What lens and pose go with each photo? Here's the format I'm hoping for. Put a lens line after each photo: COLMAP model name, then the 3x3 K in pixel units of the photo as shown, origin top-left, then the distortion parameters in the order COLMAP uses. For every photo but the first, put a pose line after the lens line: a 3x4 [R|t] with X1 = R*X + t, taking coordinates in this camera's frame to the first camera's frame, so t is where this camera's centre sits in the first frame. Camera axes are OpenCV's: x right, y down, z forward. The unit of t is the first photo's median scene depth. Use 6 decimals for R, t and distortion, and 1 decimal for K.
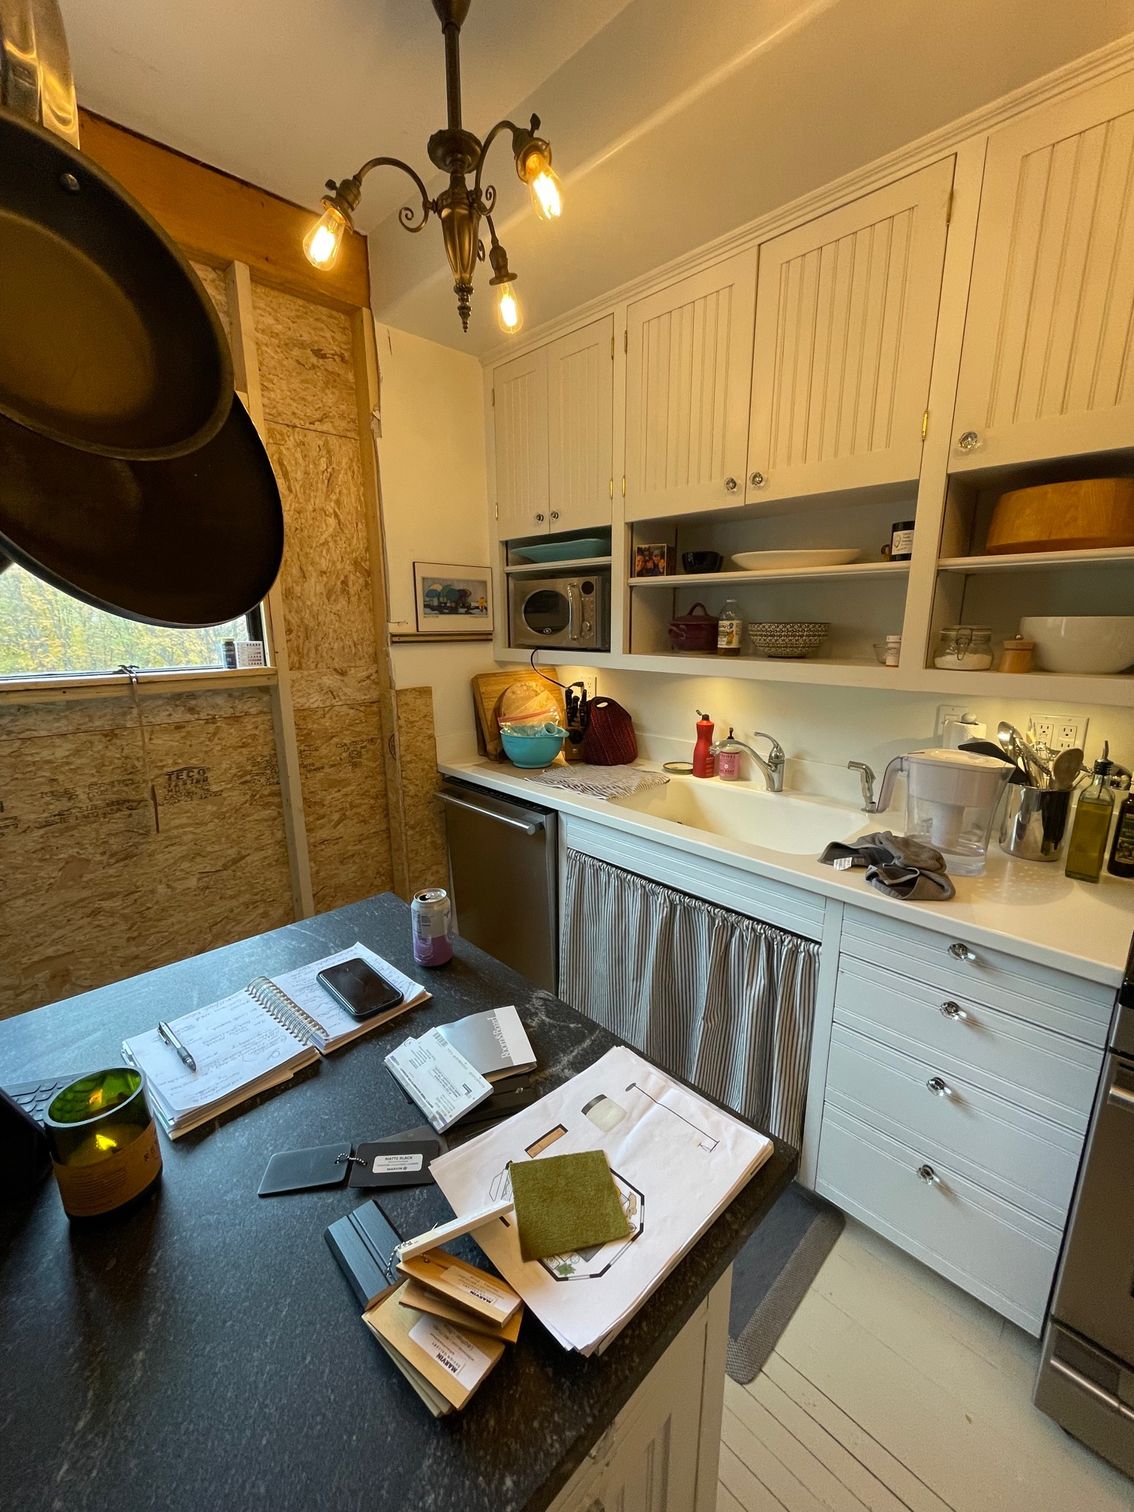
lens RADIAL K [[607.4, 0, 567.0], [0, 607.4, 756.0], [0, 0, 1]] dist [-0.000339, -0.000021]
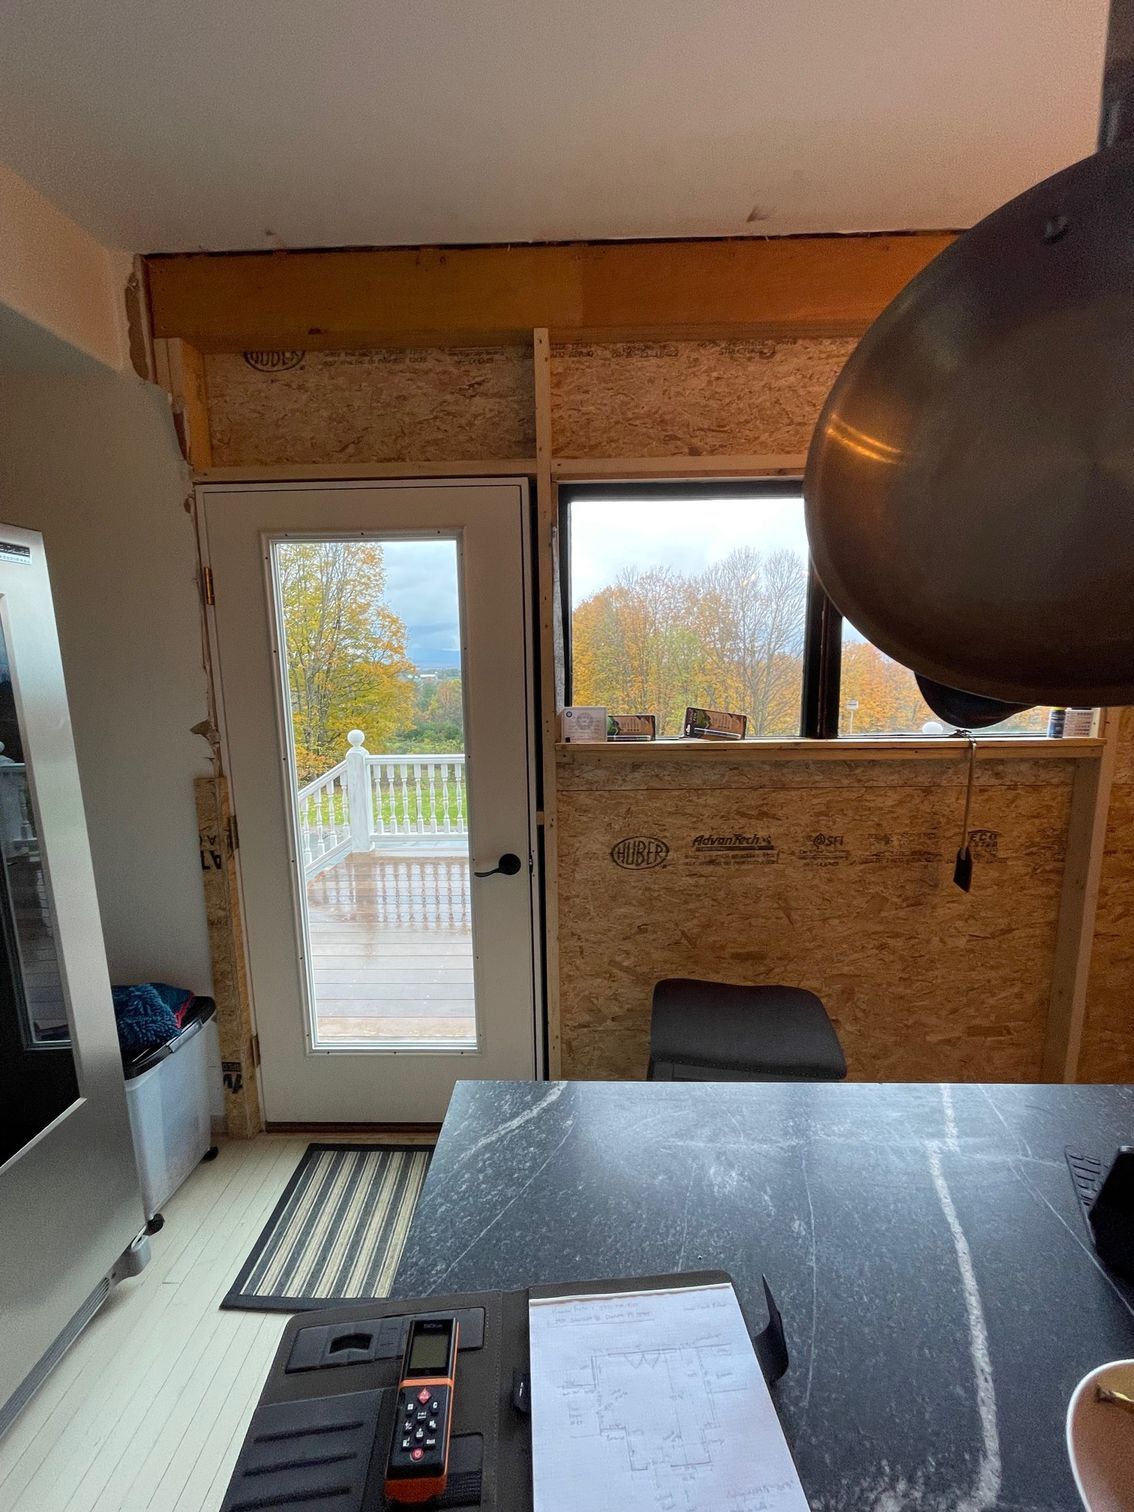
lens RADIAL K [[607.4, 0, 567.0], [0, 607.4, 756.0], [0, 0, 1]] dist [-0.000339, -0.000021]
pose [[0.705835, 0.099191, -0.701397, -0.416274], [-0.146387, 0.989200, -0.007422, 0.005354], [0.693086, 0.107913, 0.712732, -0.214754]]
